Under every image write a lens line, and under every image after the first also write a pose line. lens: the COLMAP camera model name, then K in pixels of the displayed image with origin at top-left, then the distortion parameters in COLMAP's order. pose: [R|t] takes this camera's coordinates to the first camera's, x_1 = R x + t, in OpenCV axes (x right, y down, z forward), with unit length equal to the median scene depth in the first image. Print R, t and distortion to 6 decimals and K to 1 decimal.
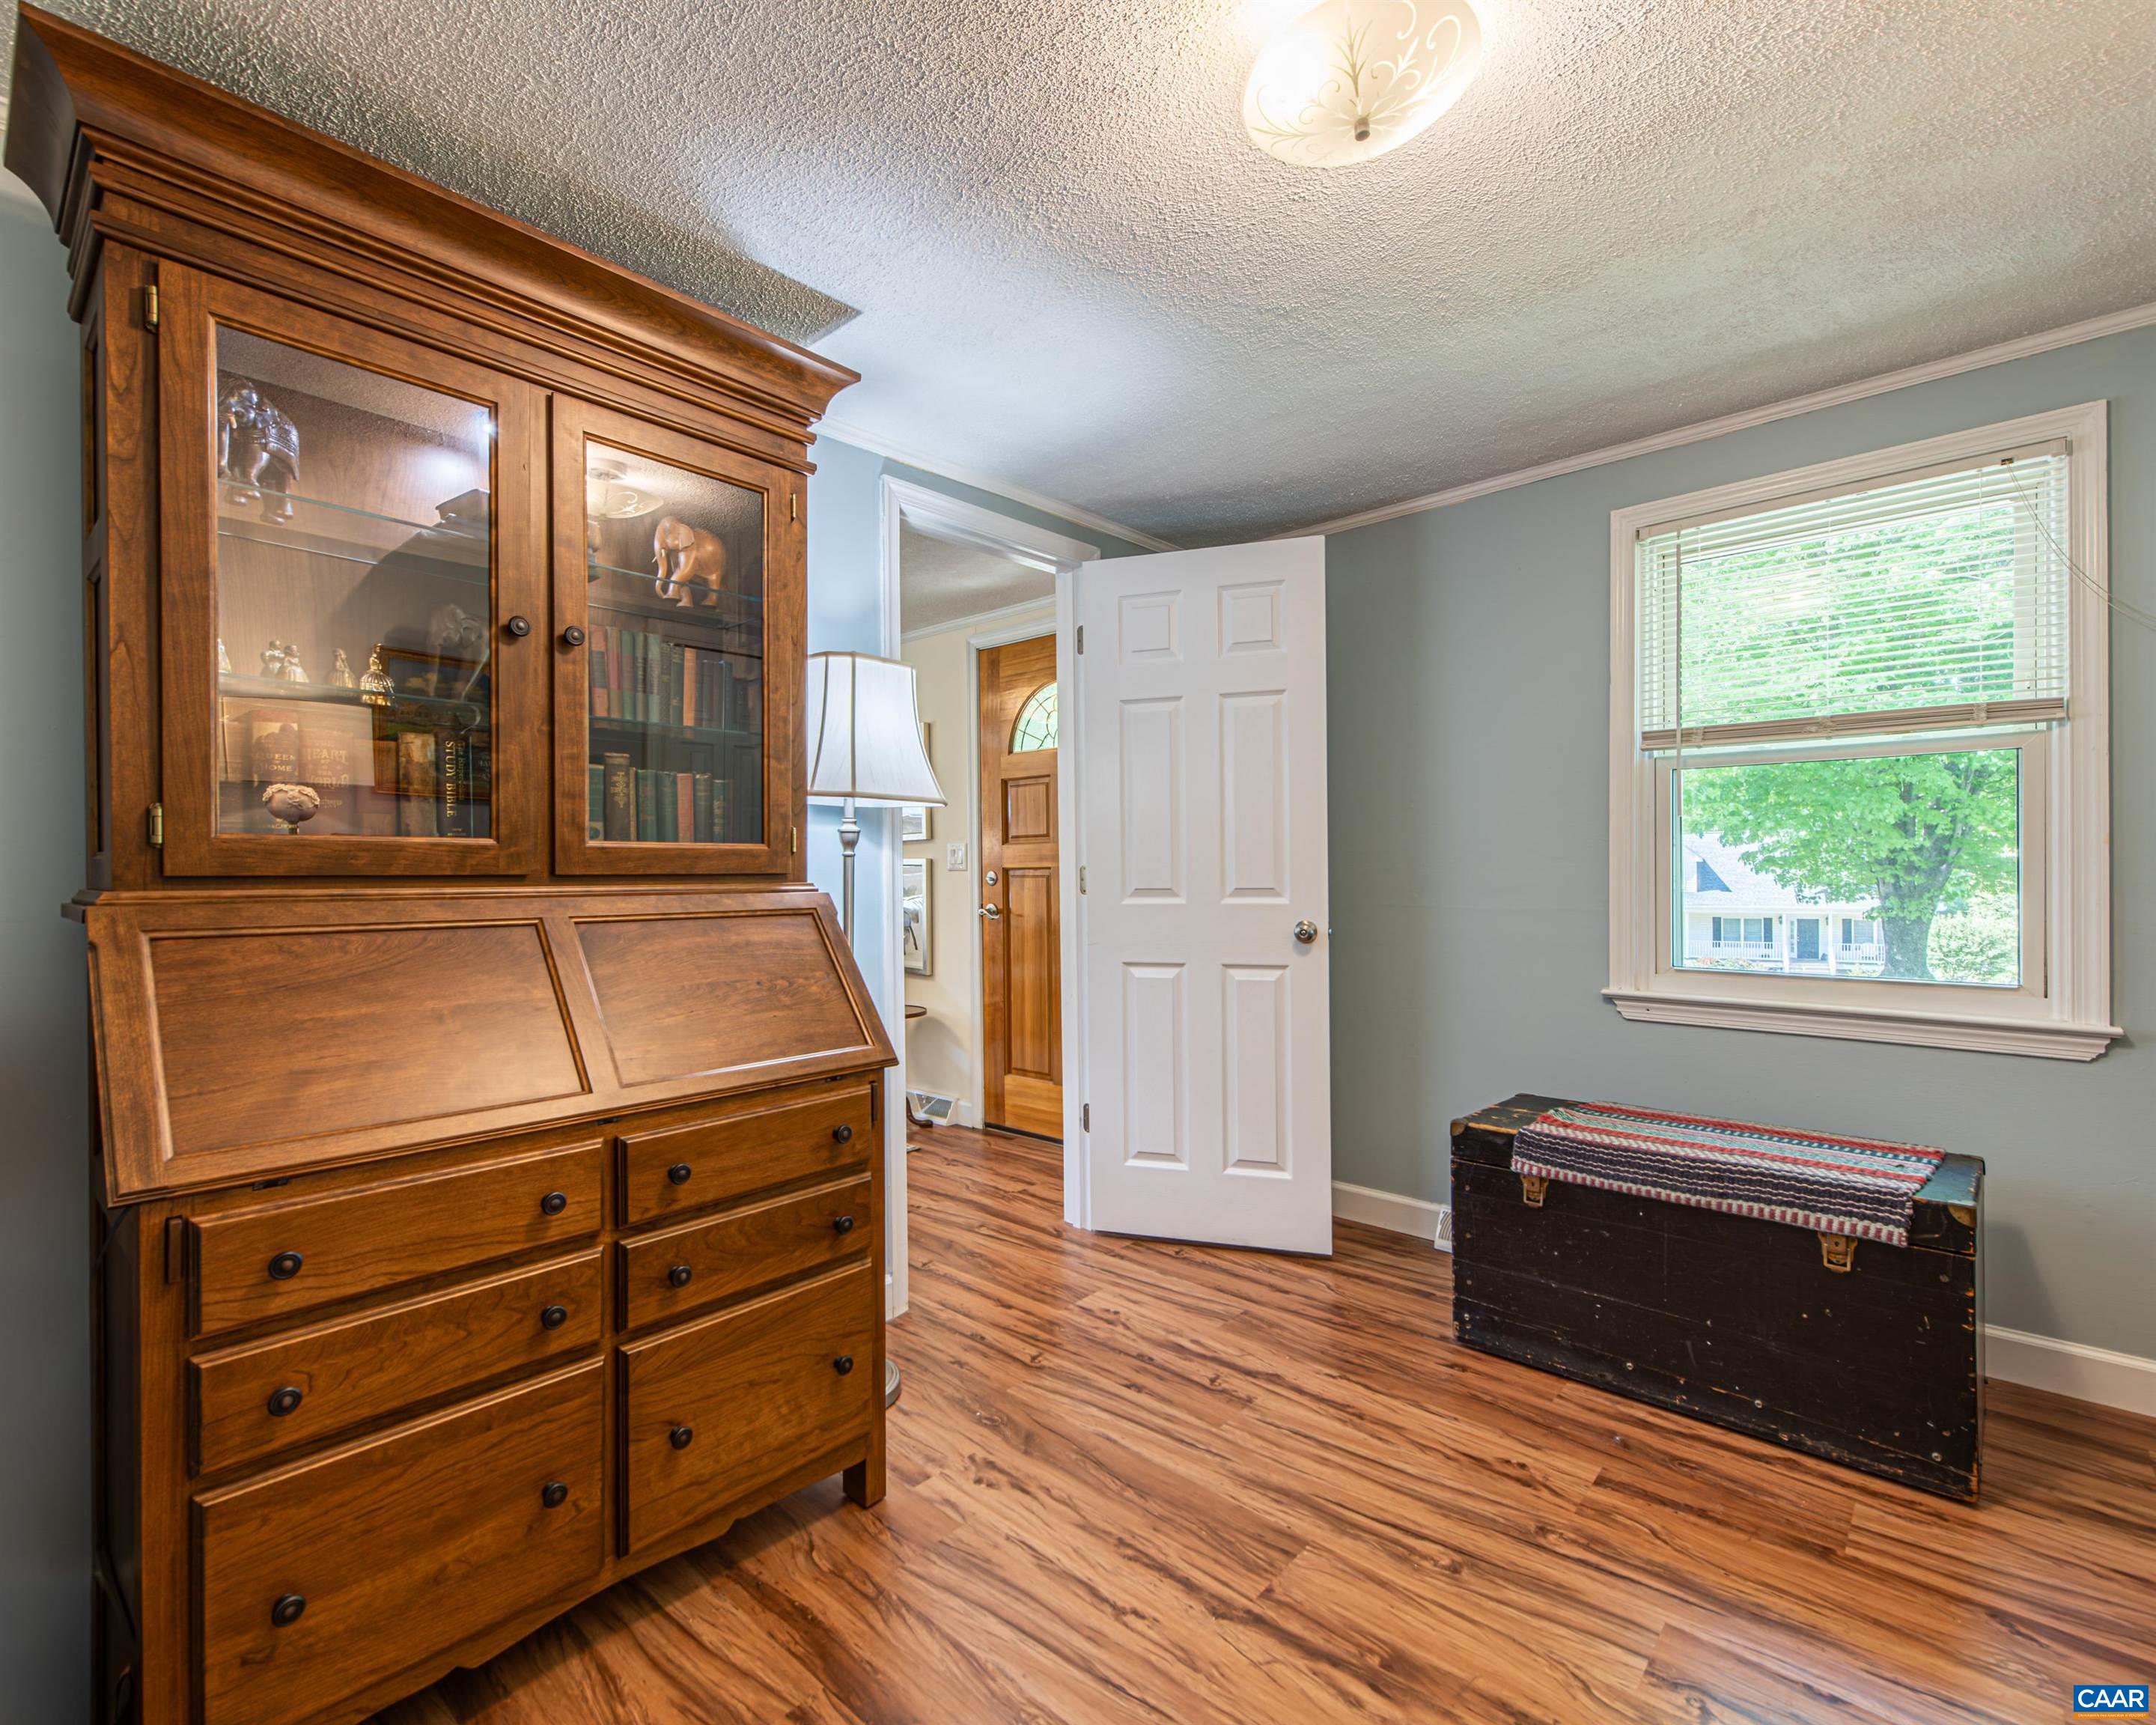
lens RADIAL K [[1009.6, 0, 1068.6], [0, 1009.6, 876.3], [0, 0, 1]] dist [0.019412, -0.007609]
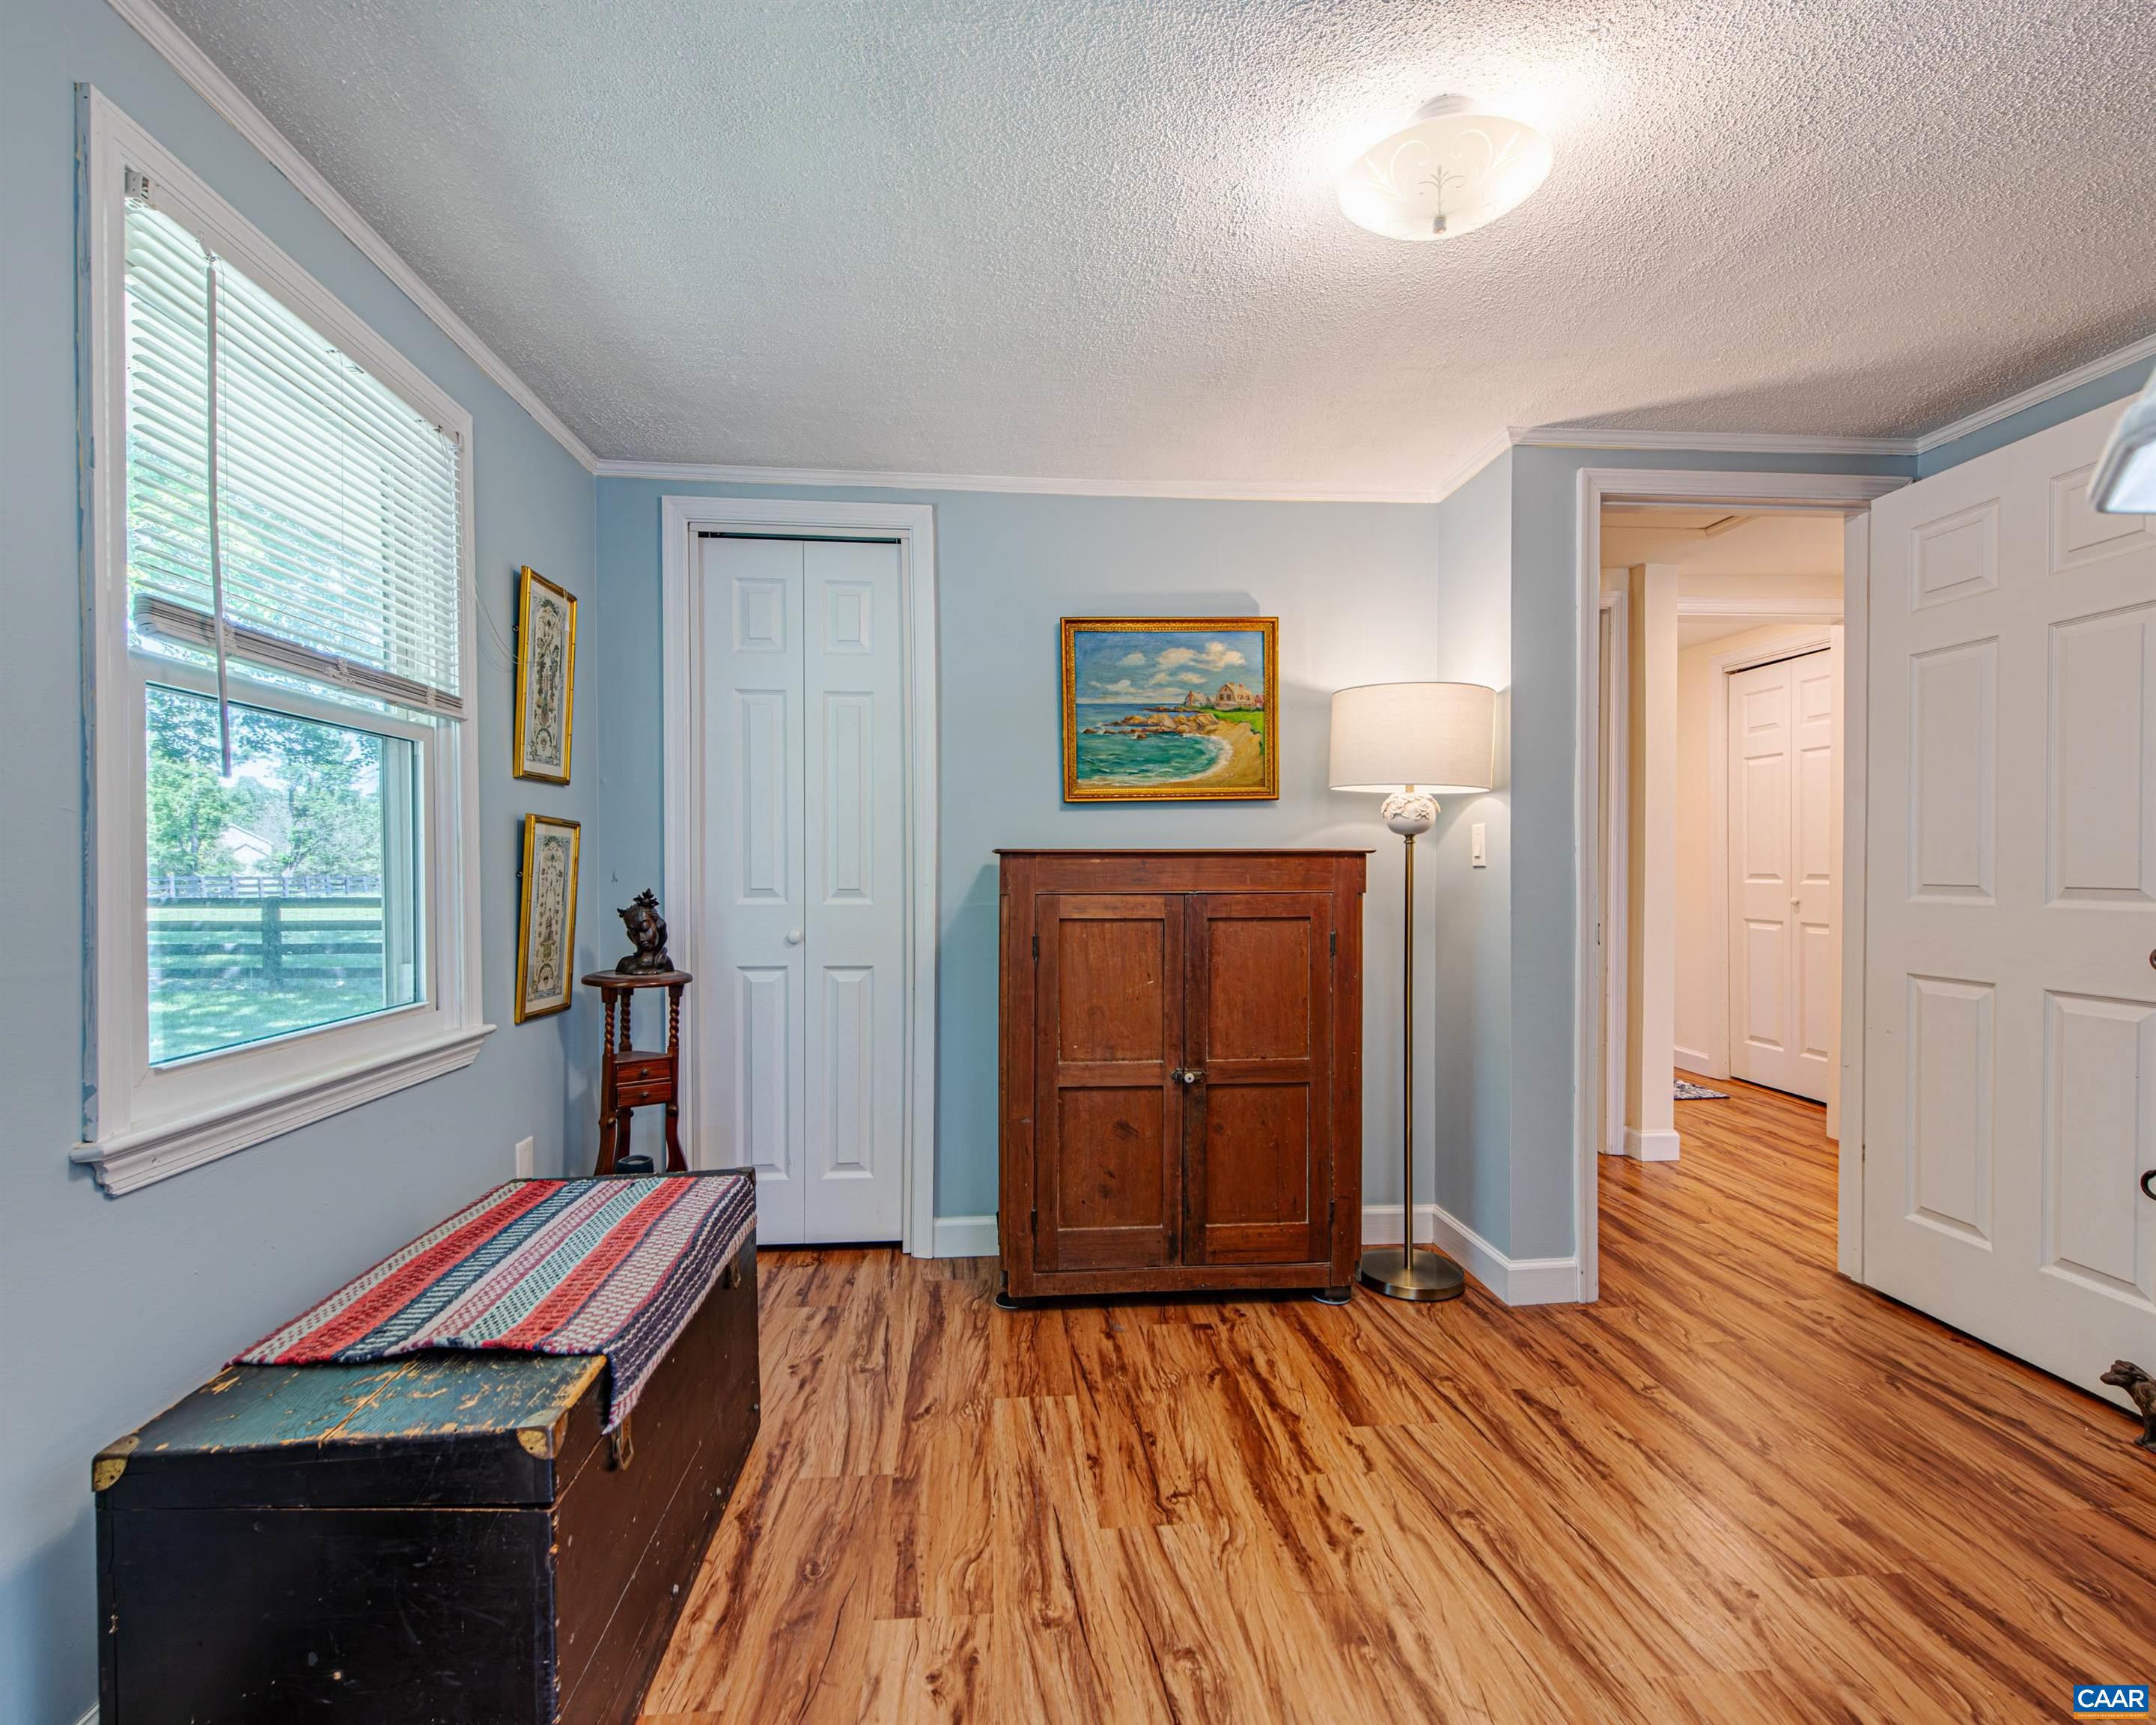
lens RADIAL K [[1009.6, 0, 1068.6], [0, 1009.6, 876.3], [0, 0, 1]] dist [0.019412, -0.007609]
pose [[-0.731257, 0.001997, 0.682099, -0.125249], [0.014581, 0.999813, 0.012705, -0.008849], [-0.681946, 0.019236, -0.731149, 1.402920]]
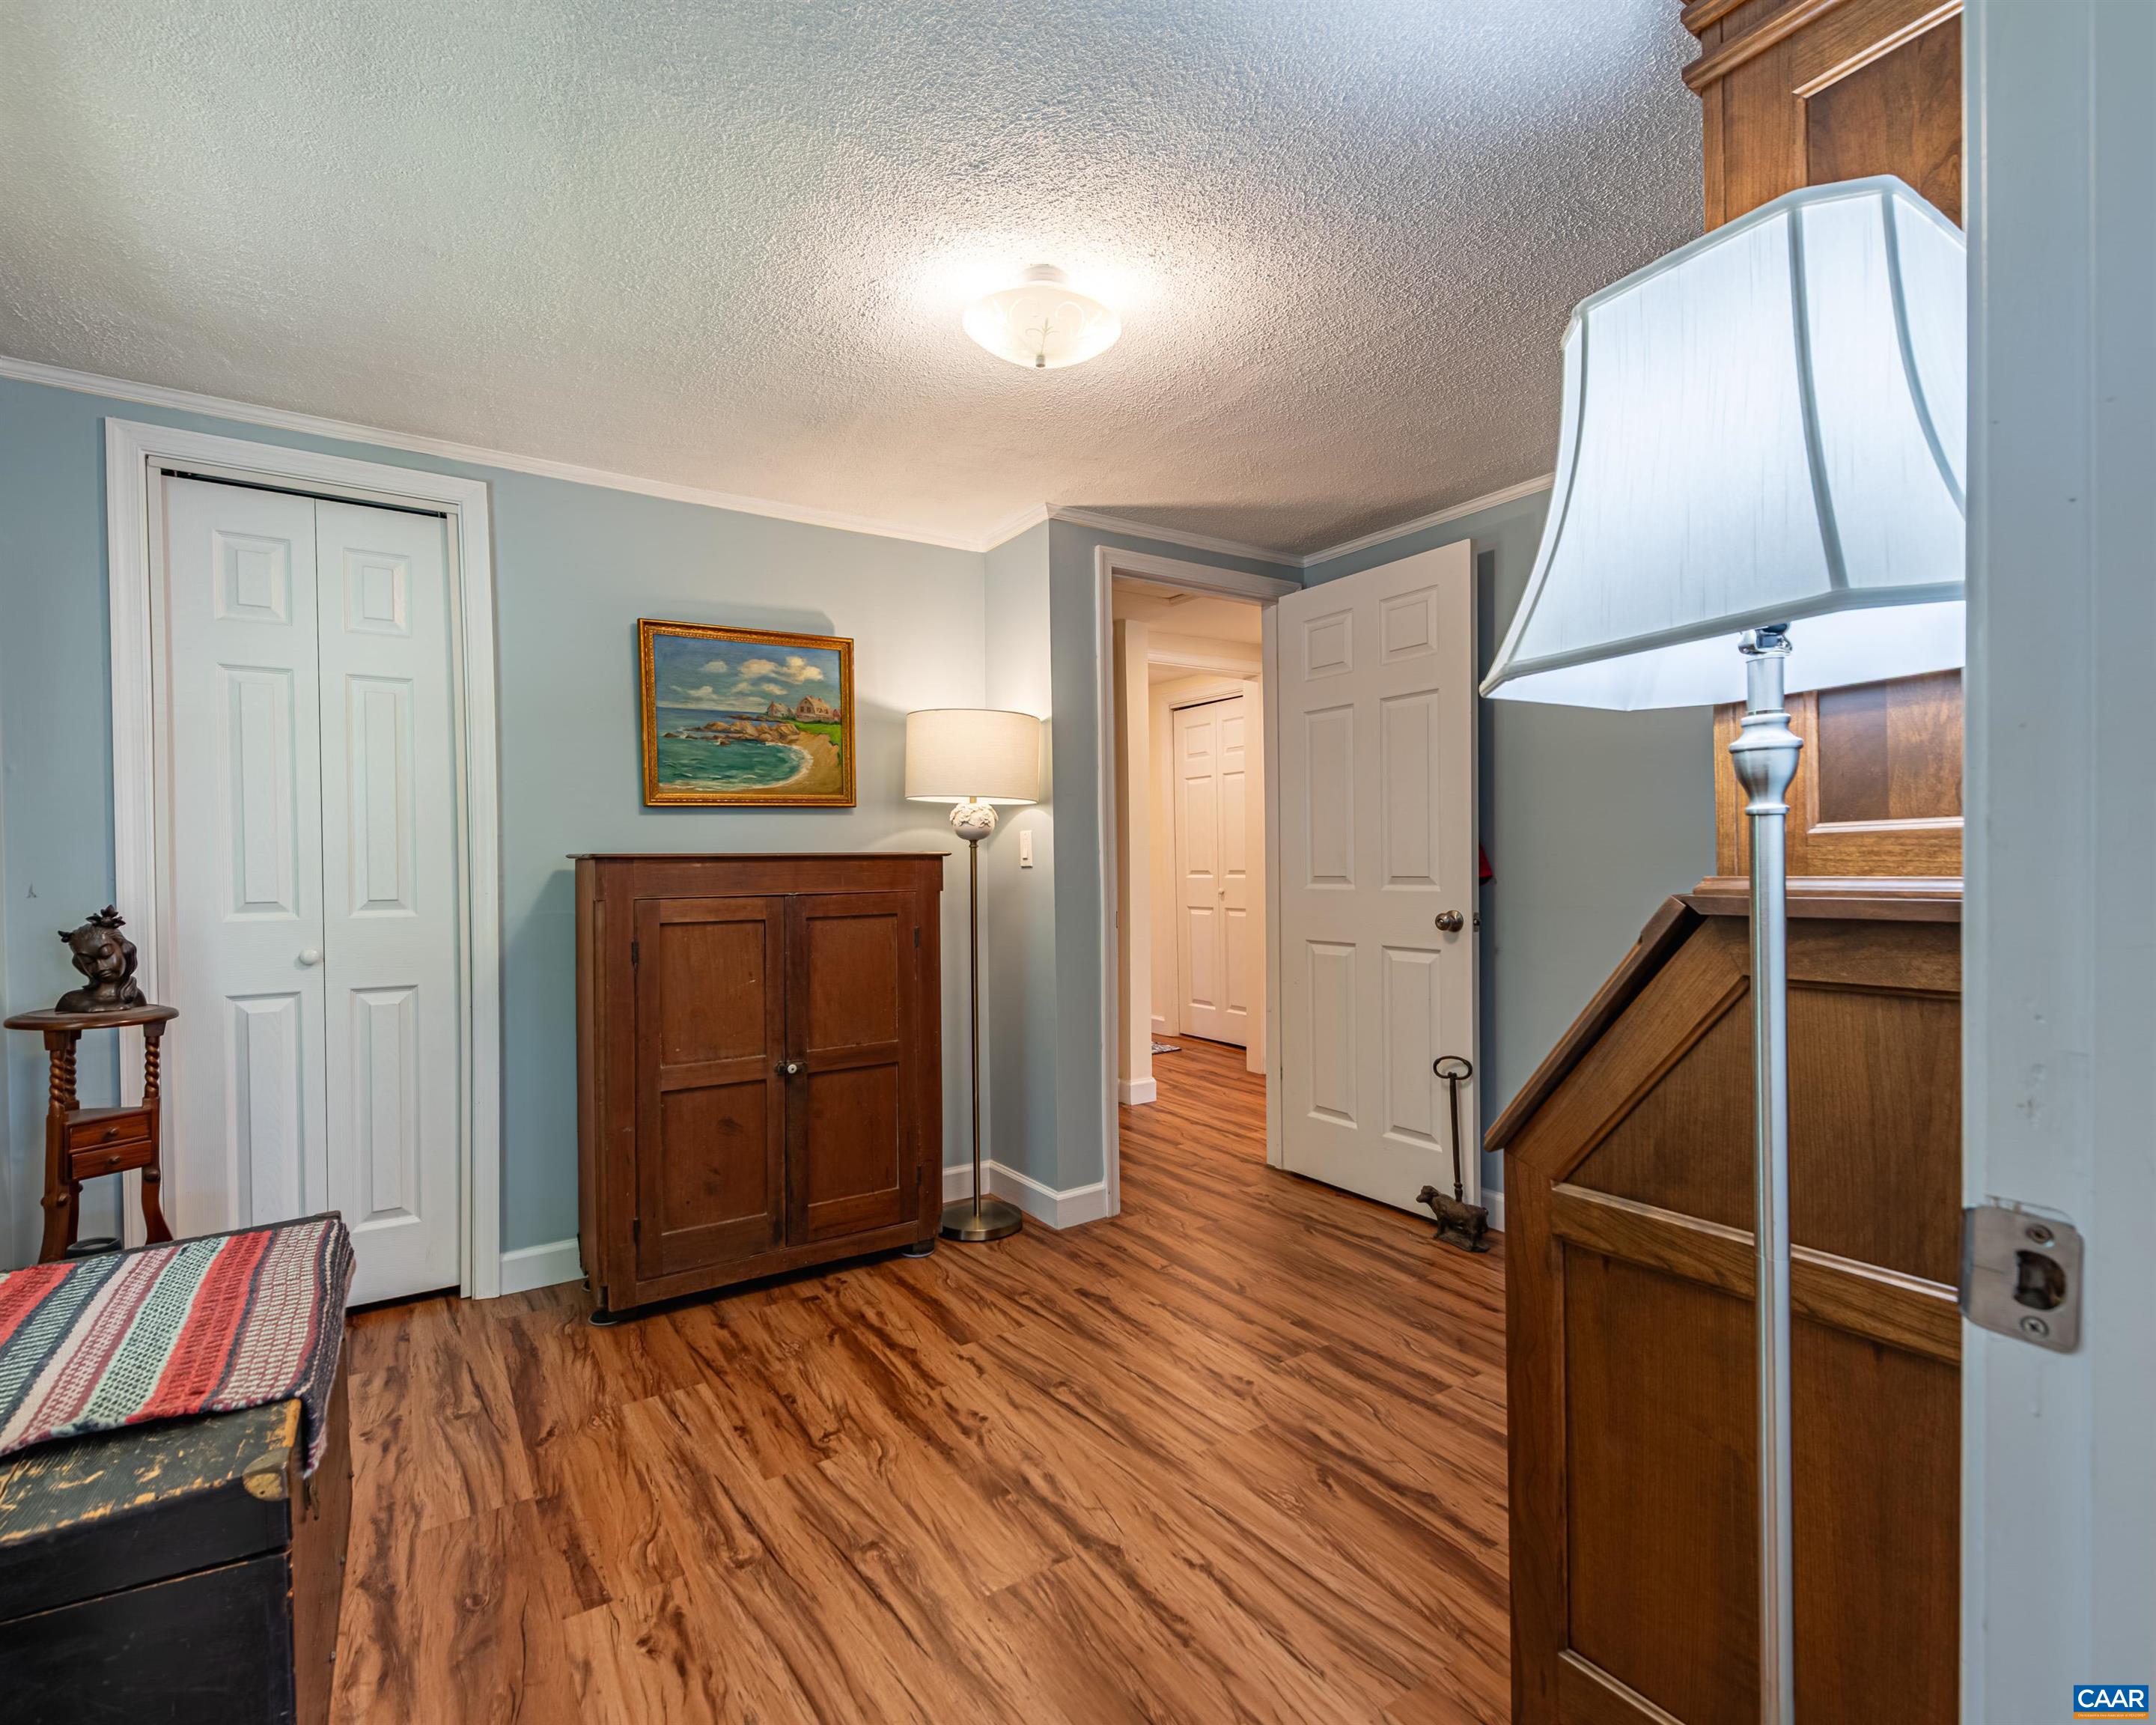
lens RADIAL K [[1024.9, 0, 1053.6], [0, 1024.9, 876.2], [0, 0, 1]] dist [0.019765, -0.007950]
pose [[-0.964539, 0.017698, 0.263345, -0.071095], [0.023535, 0.999542, 0.019027, -0.011649], [-0.262887, 0.024551, -0.964514, 1.598255]]
